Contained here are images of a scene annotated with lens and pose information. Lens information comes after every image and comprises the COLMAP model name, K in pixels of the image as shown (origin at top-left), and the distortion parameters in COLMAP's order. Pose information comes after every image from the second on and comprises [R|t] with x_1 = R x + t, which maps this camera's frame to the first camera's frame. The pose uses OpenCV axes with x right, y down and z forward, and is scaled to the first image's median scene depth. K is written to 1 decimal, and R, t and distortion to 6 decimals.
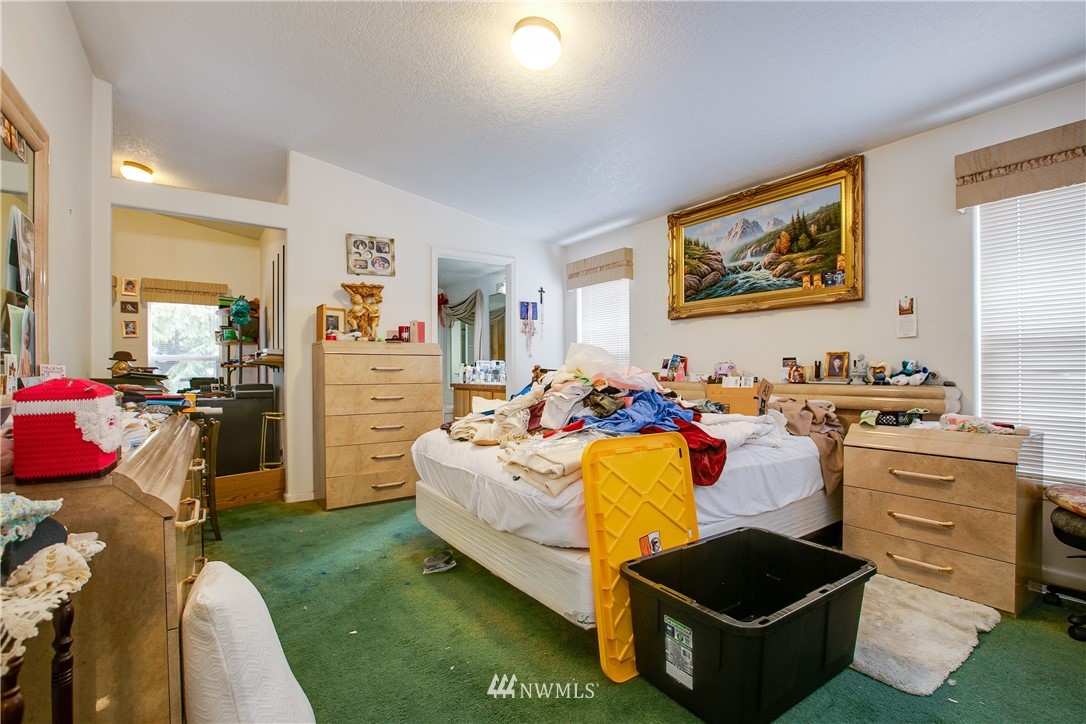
lens RADIAL K [[502.3, 0, 540.5], [0, 502.3, 370.4], [0, 0, 1]] dist [-0.032422, 0.007024]
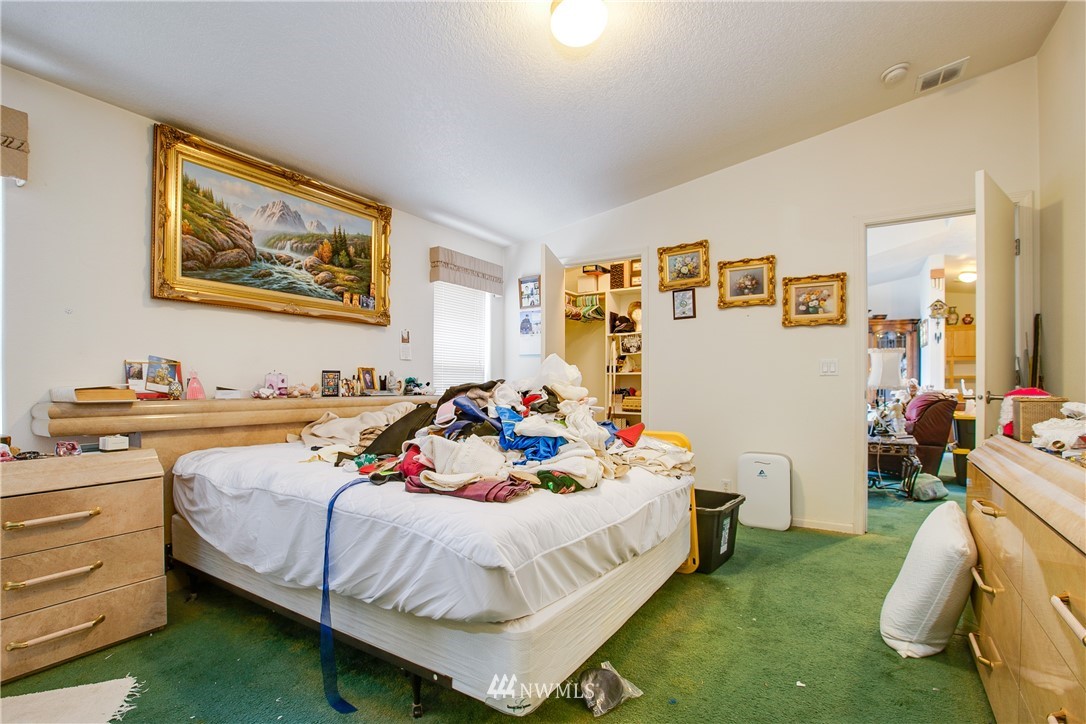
lens RADIAL K [[502.3, 0, 547.9], [0, 502.3, 380.5], [0, 0, 1]] dist [-0.032422, 0.007024]
pose [[-0.387352, 0.008005, 0.921897, -0.582744], [0.000365, 0.999964, -0.008530, 0.002286], [-0.921932, -0.002967, -0.387341, 1.009106]]
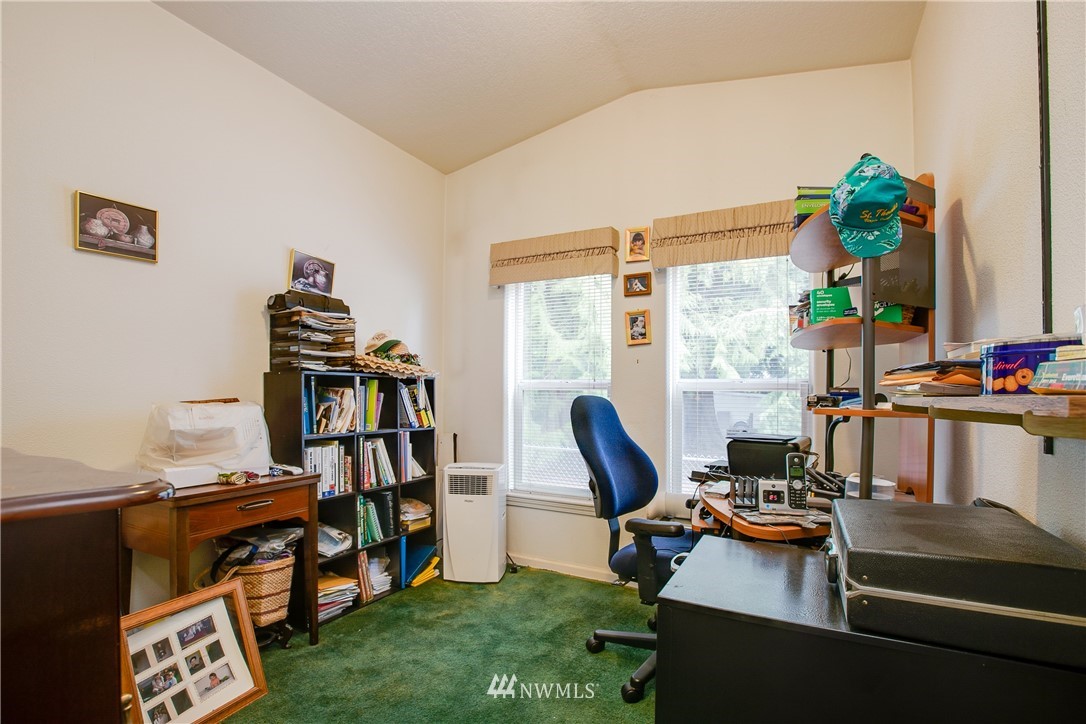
lens RADIAL K [[502.3, 0, 546.5], [0, 502.3, 398.9], [0, 0, 1]] dist [-0.032422, 0.007024]
pose [[0.455664, 0.011451, -0.890078, -0.179205], [-0.008275, 0.999929, 0.008628, -0.006858], [0.890113, 0.003434, 0.455726, 0.291506]]
